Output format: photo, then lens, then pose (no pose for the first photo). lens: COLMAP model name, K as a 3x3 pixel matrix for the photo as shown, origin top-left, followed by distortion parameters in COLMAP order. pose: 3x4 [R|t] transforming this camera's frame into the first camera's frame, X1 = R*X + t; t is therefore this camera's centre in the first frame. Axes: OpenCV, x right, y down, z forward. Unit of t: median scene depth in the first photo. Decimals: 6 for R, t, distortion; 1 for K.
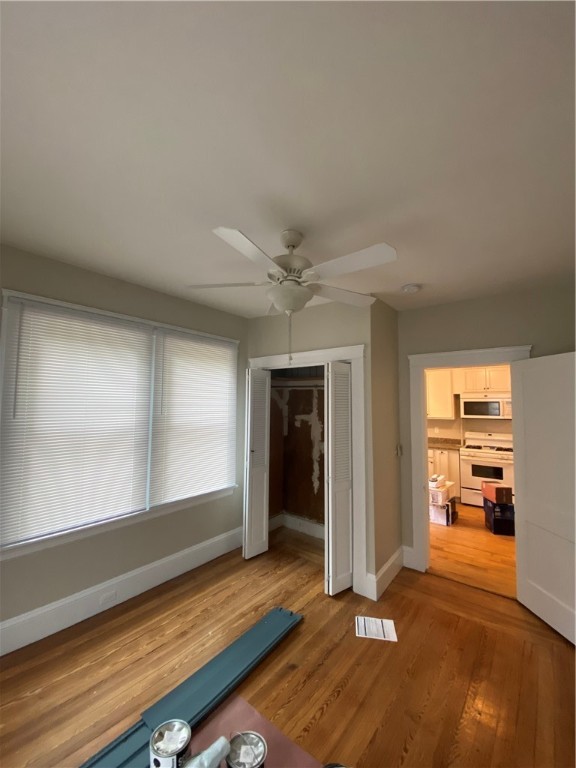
lens RADIAL K [[314.0, 0, 288.0], [0, 314.0, 384.0], [0, 0, 1]] dist [0.018979, -0.016790]
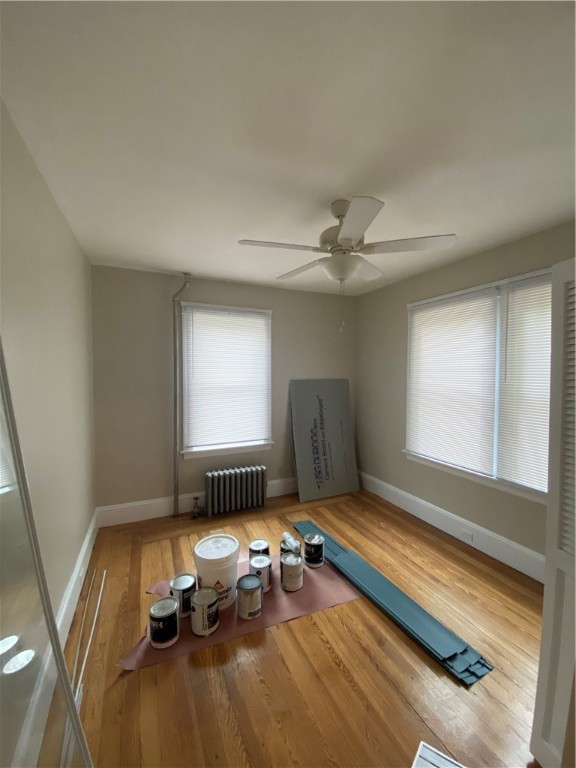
lens RADIAL K [[314.0, 0, 288.0], [0, 314.0, 384.0], [0, 0, 1]] dist [0.018979, -0.016790]
pose [[-0.446874, 0.032559, -0.894004, 0.850131], [0.051880, 0.998599, 0.010436, 0.075700], [0.893091, -0.041717, -0.447937, 1.056783]]
